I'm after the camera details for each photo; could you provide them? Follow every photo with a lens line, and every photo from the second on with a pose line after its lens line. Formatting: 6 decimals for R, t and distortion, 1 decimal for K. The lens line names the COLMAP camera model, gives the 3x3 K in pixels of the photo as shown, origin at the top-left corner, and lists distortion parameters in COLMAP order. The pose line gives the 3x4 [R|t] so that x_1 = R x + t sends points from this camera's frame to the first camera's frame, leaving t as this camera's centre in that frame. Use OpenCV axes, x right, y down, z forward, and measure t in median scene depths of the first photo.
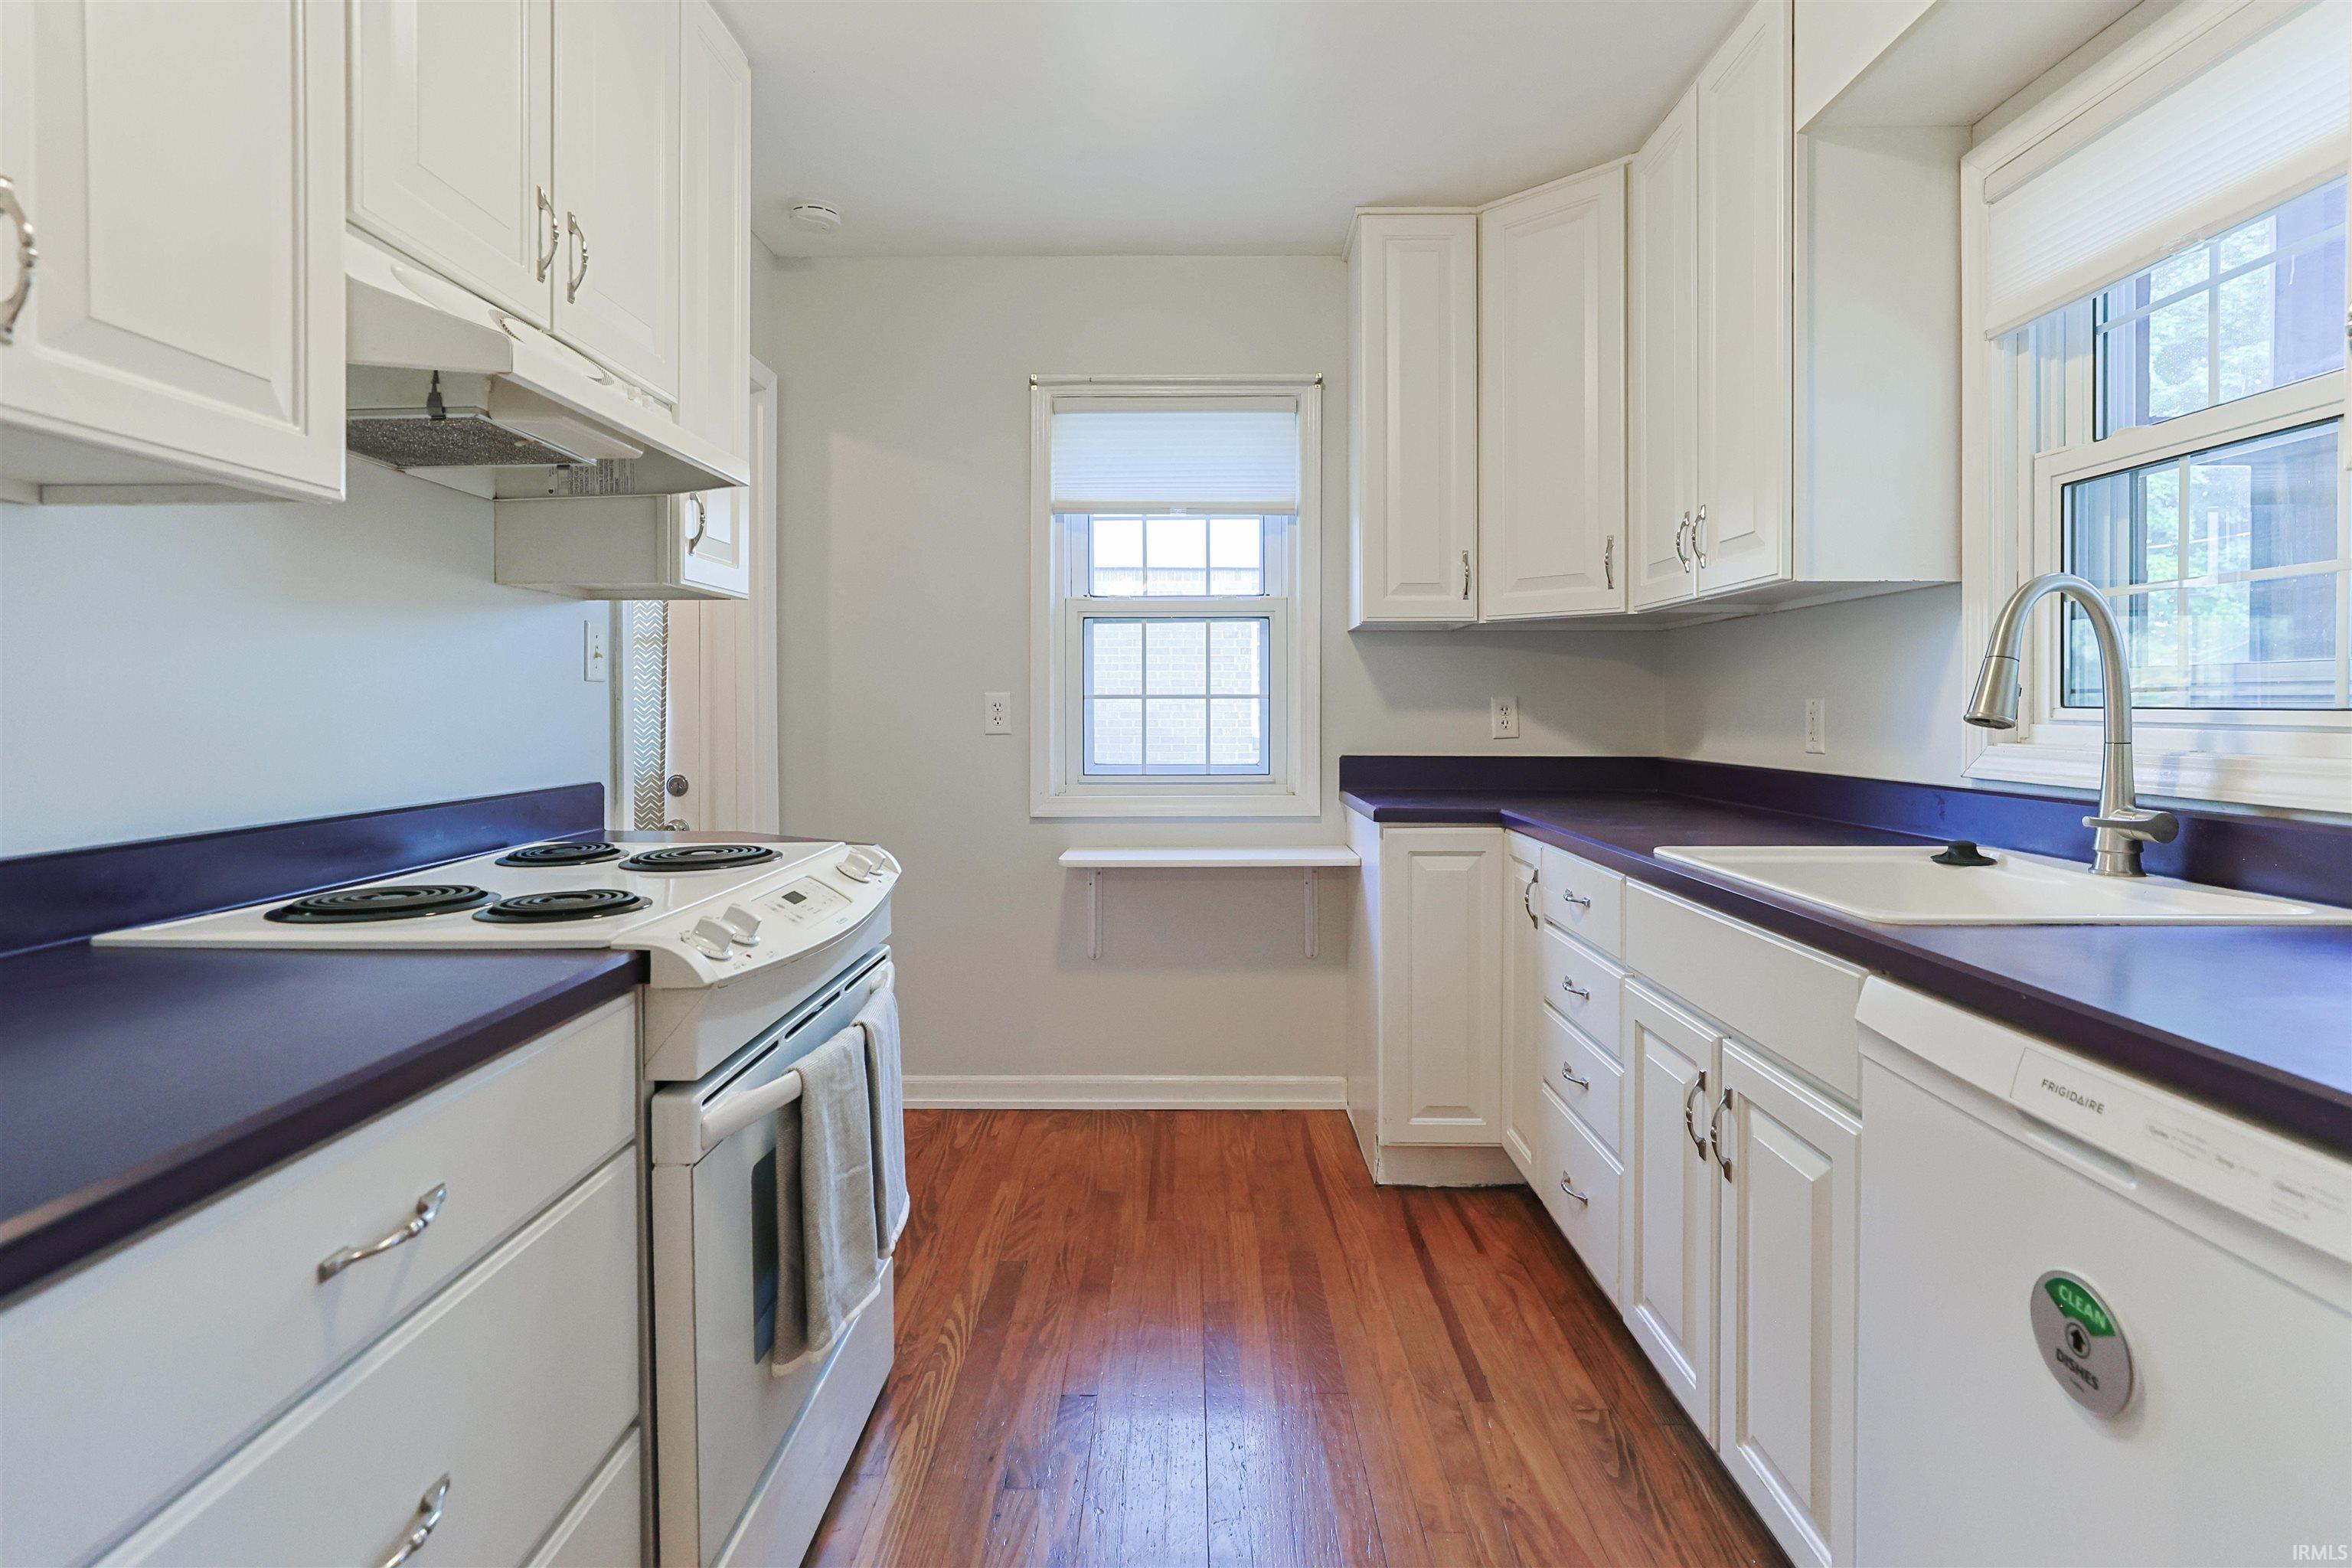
lens RADIAL K [[1125.1, 0, 1168.5], [0, 1125.1, 718.3], [0, 0, 1]] dist [-0.026998, 0.010427]
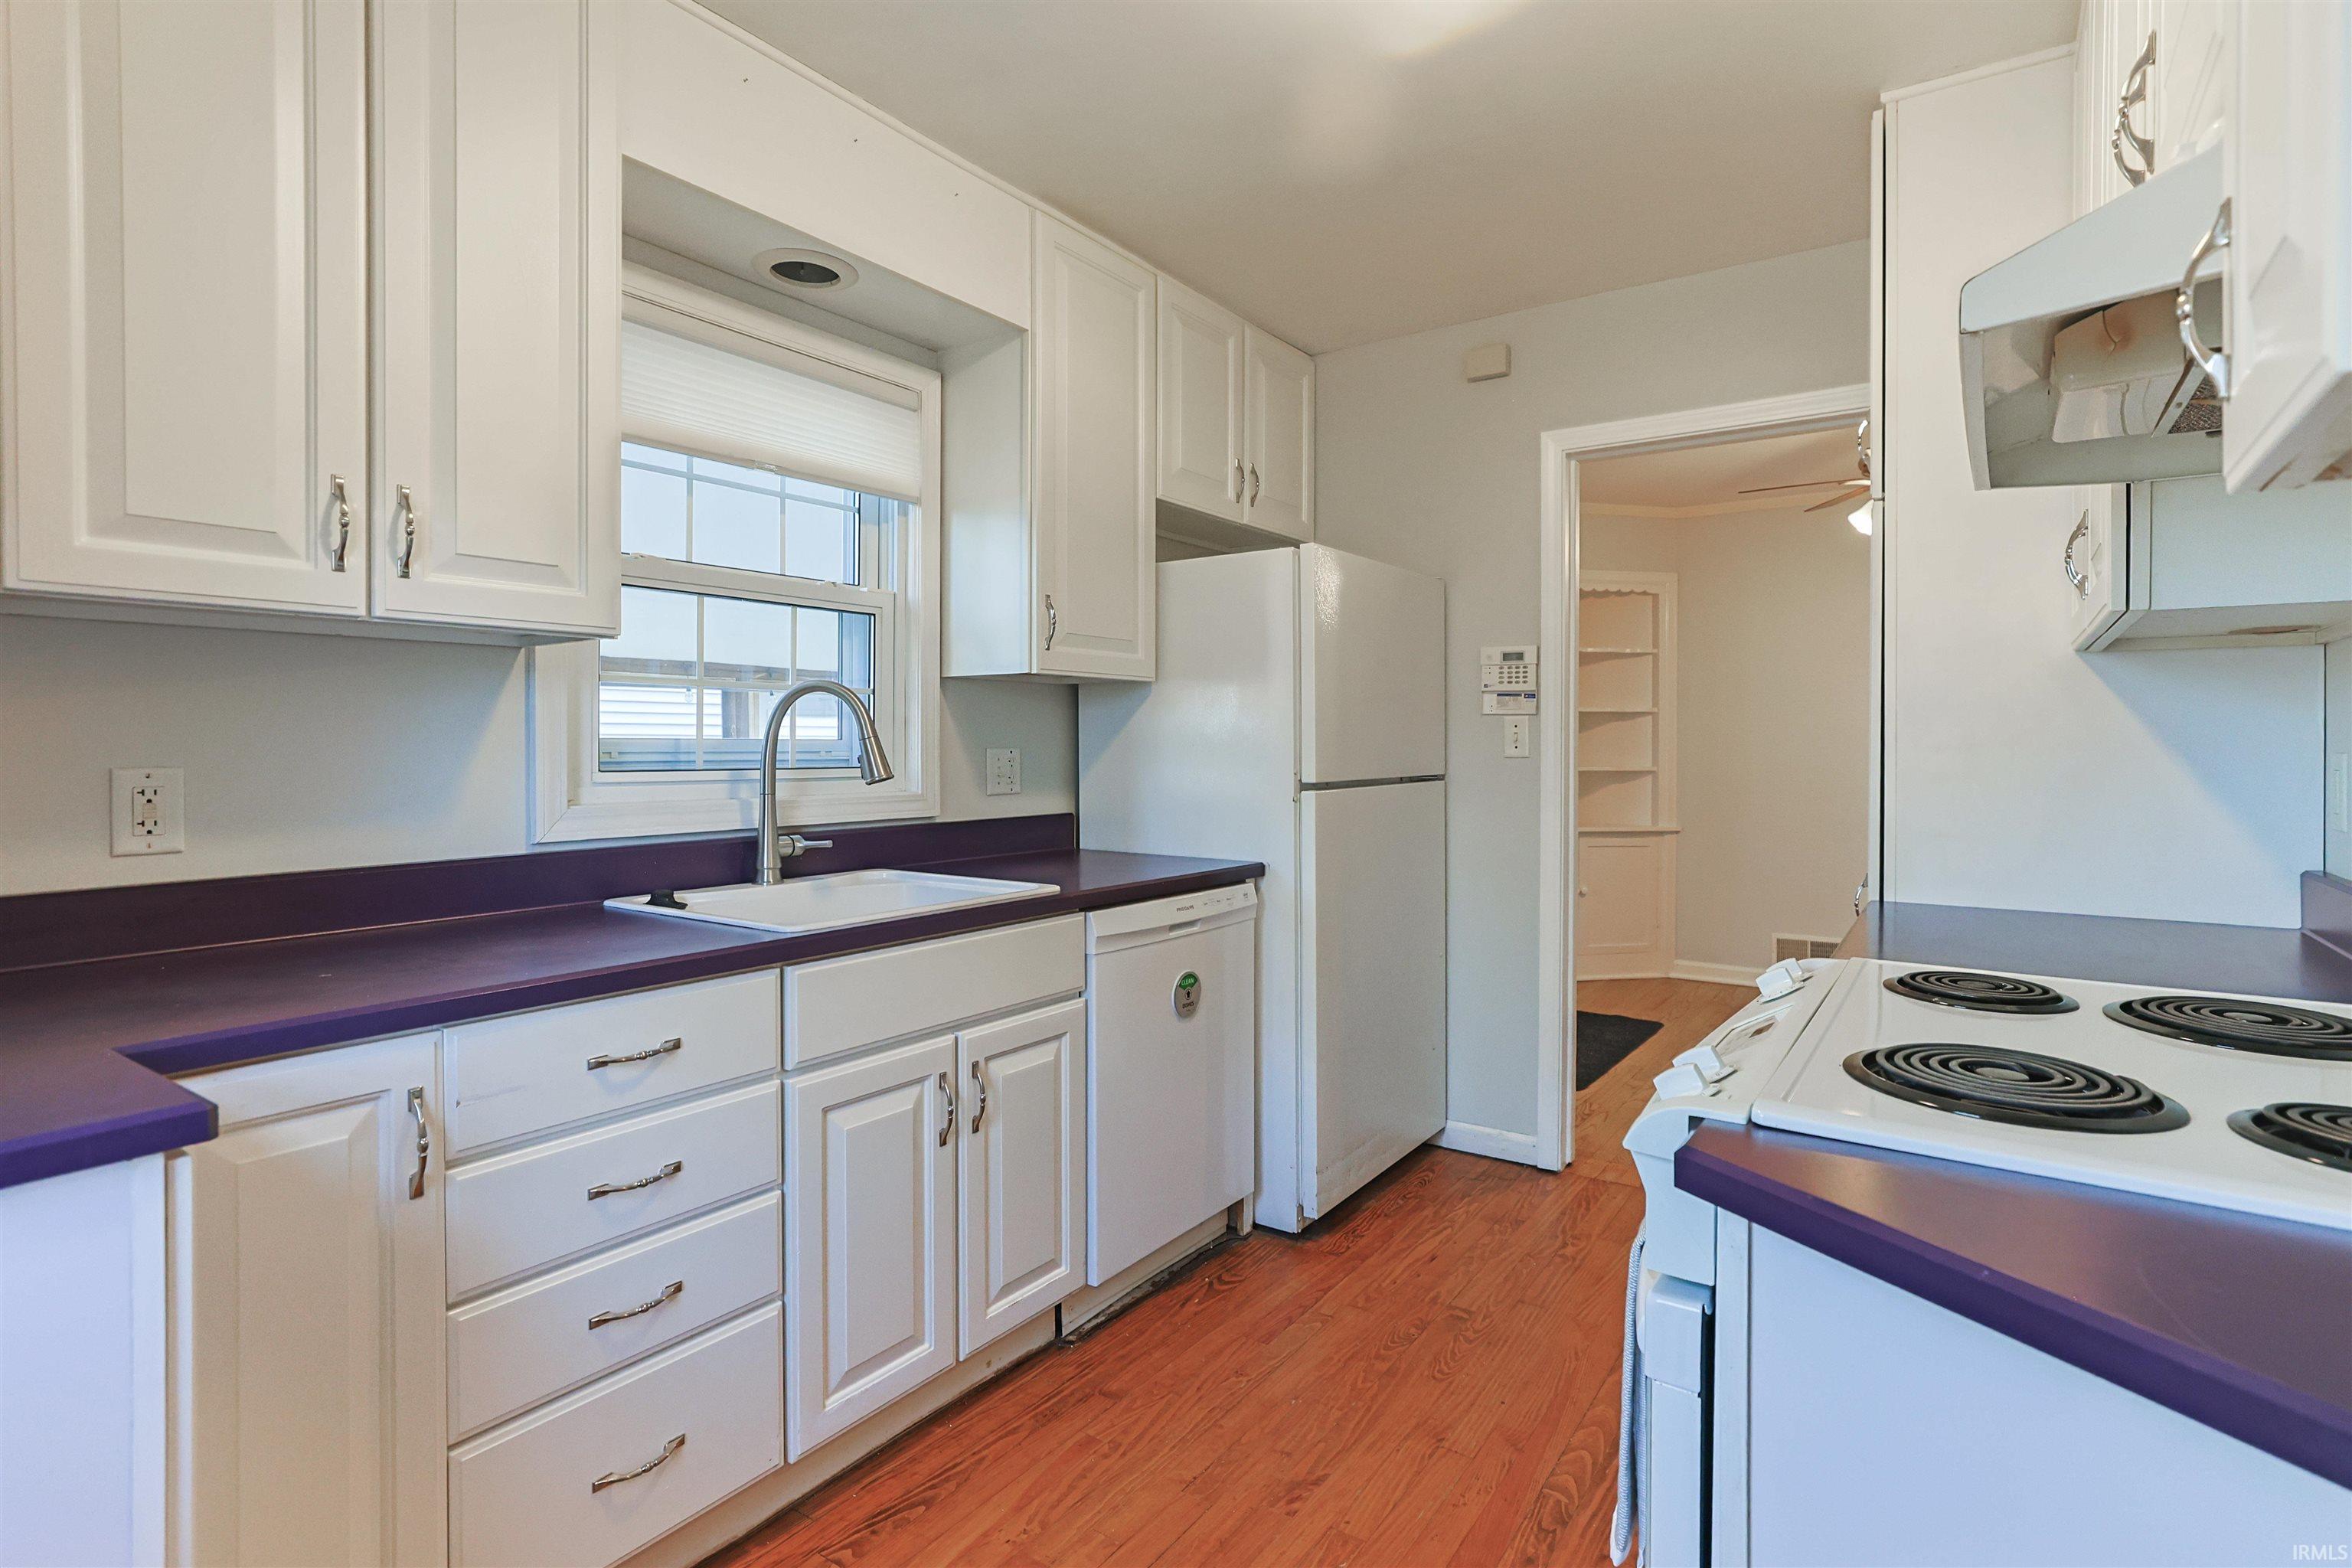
lens RADIAL K [[1170.3, 0, 1217.1], [0, 1170.3, 757.7], [0, 0, 1]] dist [-0.044818, 0.012513]
pose [[-0.845628, -0.004757, 0.533751, -0.332303], [0.007407, 0.999759, 0.020646, -0.037775], [-0.533721, 0.021412, -0.845390, 1.422002]]
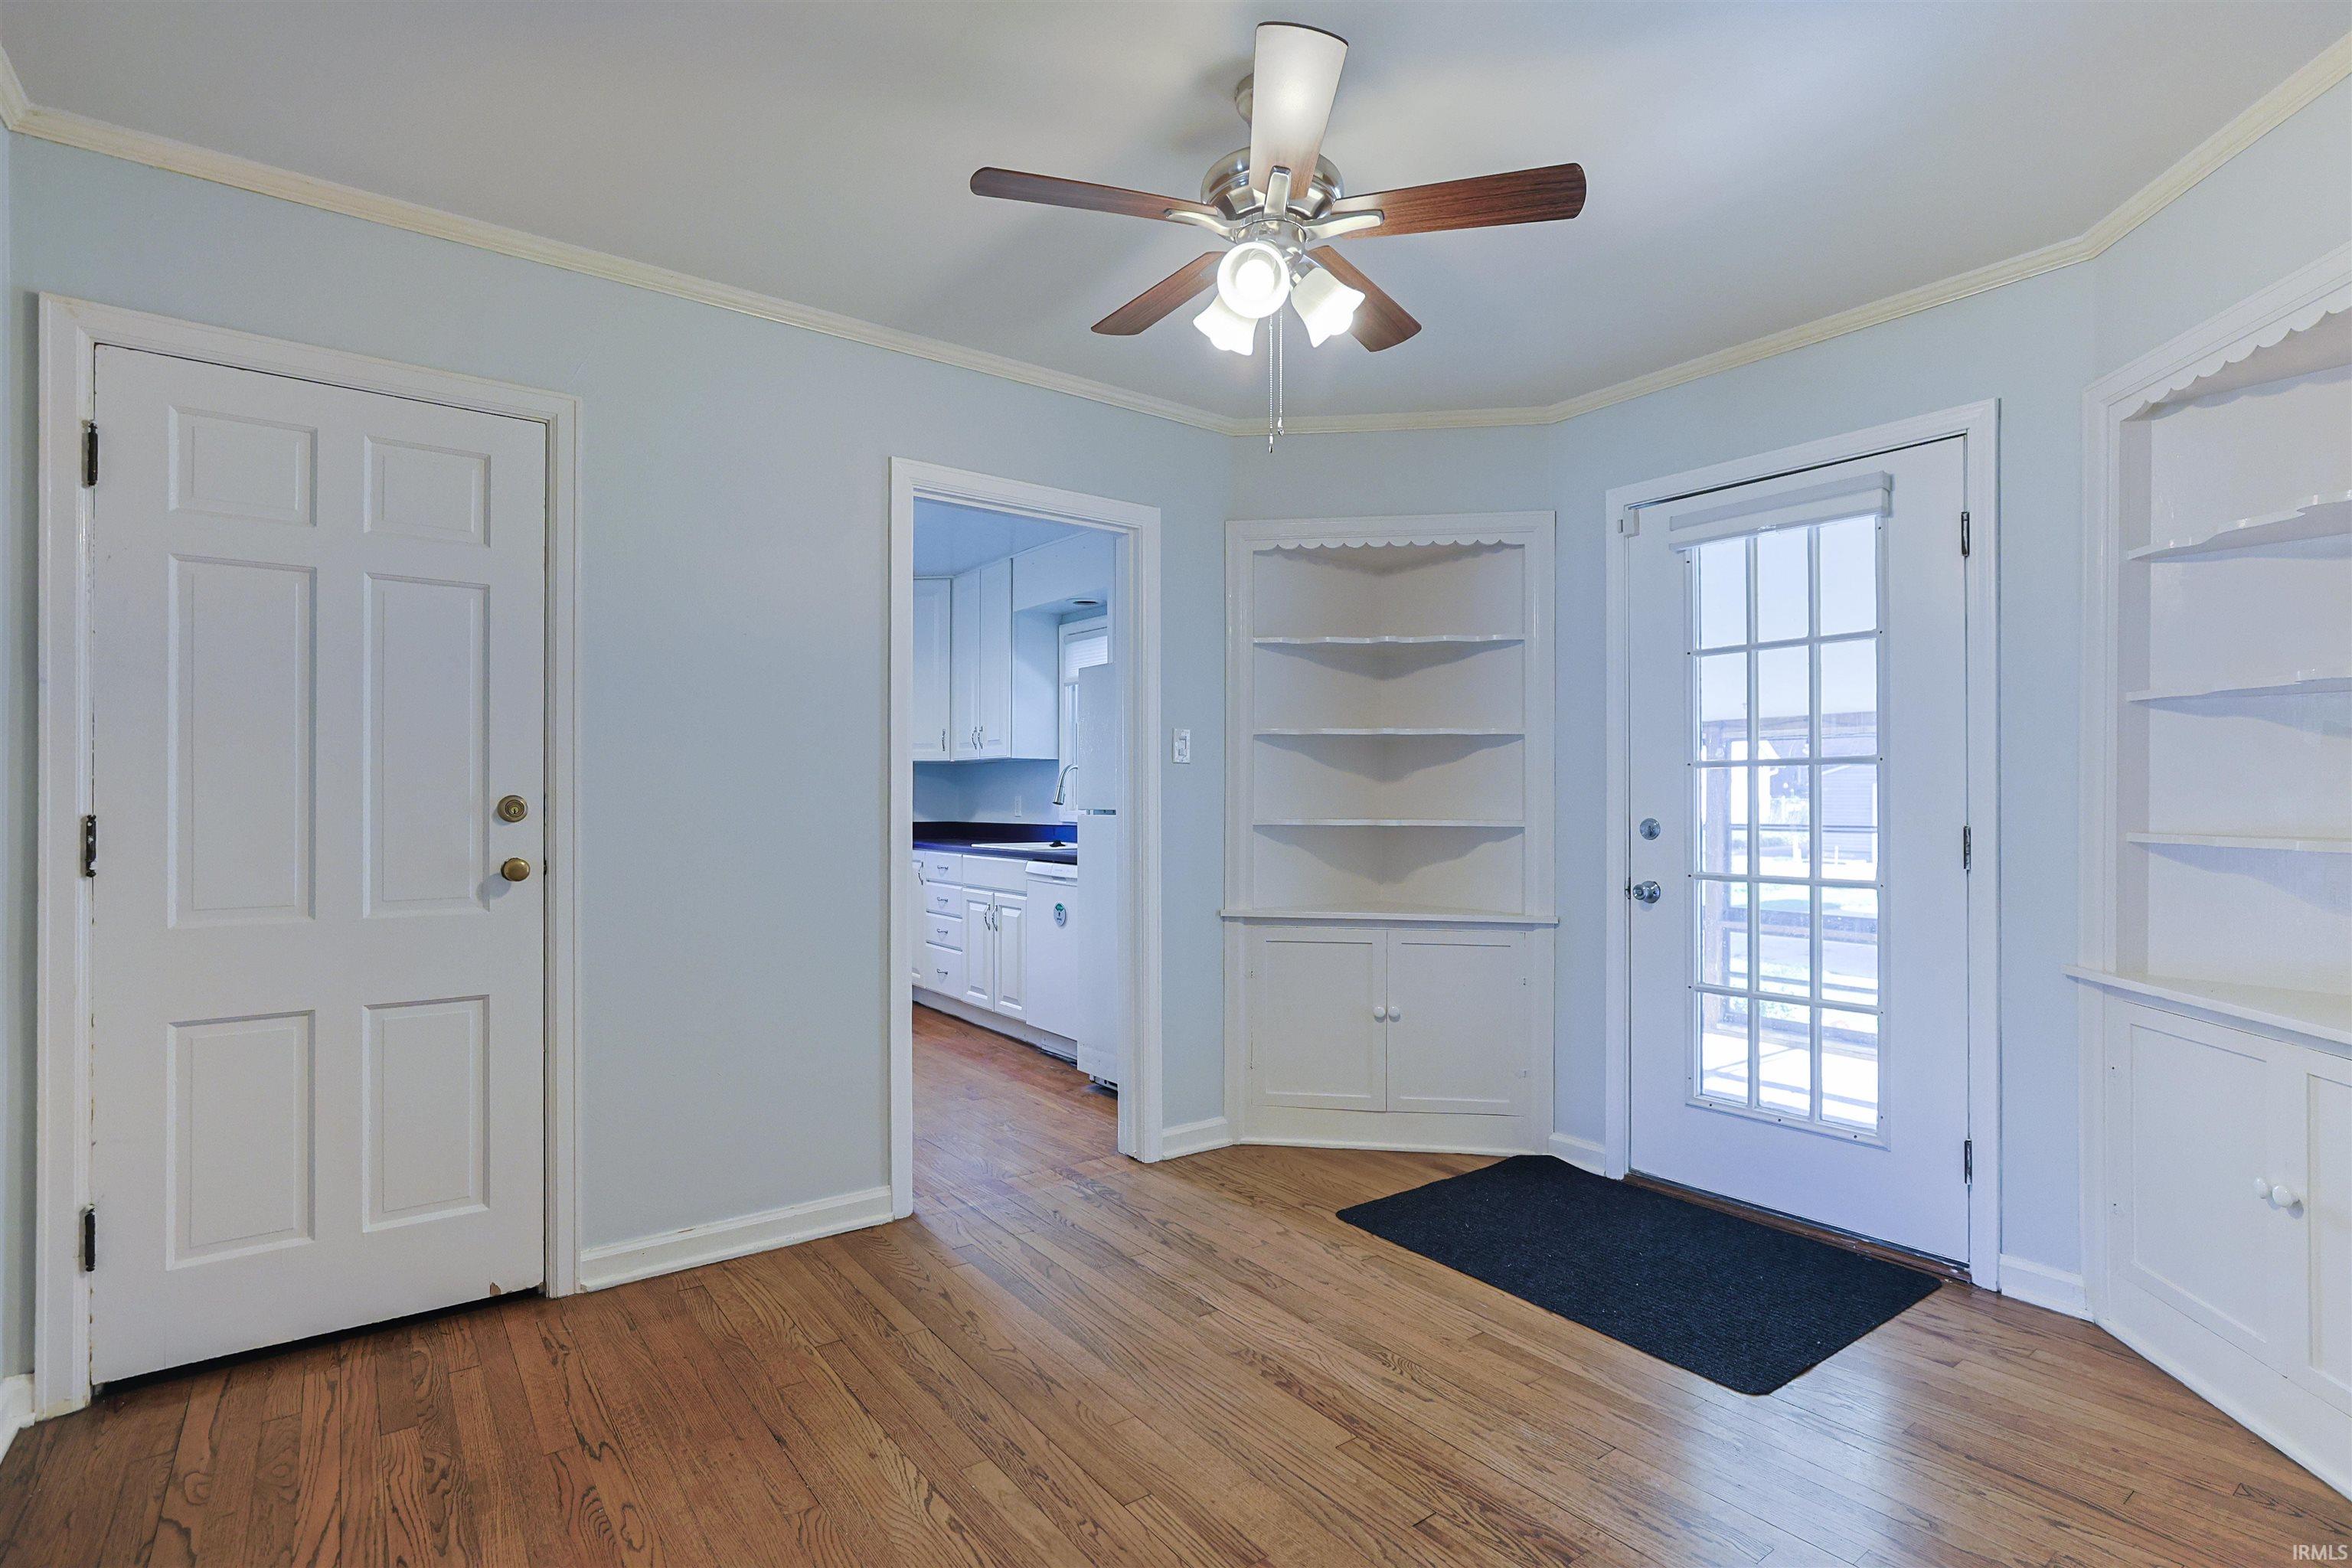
lens RADIAL K [[1124.1, 0, 1175.8], [0, 1124.1, 800.6], [0, 0, 1]] dist [-0.011024, 0.001083]
pose [[0.787141, 0.004848, 0.616754, -0.912197], [0.001094, 0.999957, -0.009256, 0.020429], [-0.616772, 0.007961, 0.787102, -1.575185]]
